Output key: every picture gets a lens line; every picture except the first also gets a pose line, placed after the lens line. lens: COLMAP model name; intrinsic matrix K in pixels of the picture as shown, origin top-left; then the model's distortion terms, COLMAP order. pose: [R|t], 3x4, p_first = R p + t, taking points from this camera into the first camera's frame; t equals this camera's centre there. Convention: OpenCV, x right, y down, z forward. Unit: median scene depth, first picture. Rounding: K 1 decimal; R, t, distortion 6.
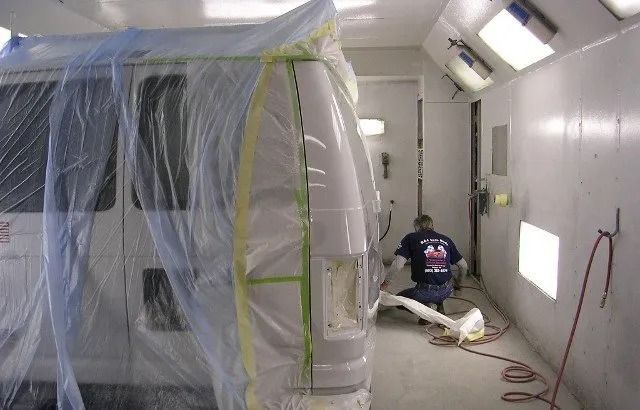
lens RADIAL K [[811.0, 0, 320.0], [0, 811.0, 205.0], [0, 0, 1]] dist [-0.175287, 0.010668]
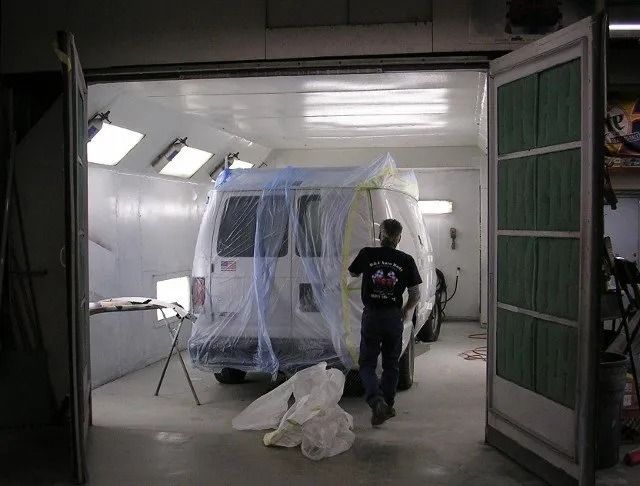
lens RADIAL K [[958.0, 0, 320.0], [0, 958.0, 243.0], [0, 0, 1]] dist [-0.006646, -0.001675]
pose [[0.994865, 0.014091, -0.100229, 0.094928], [-0.018372, 0.998952, -0.041924, 0.077343], [0.099533, 0.043550, 0.994081, -1.590019]]
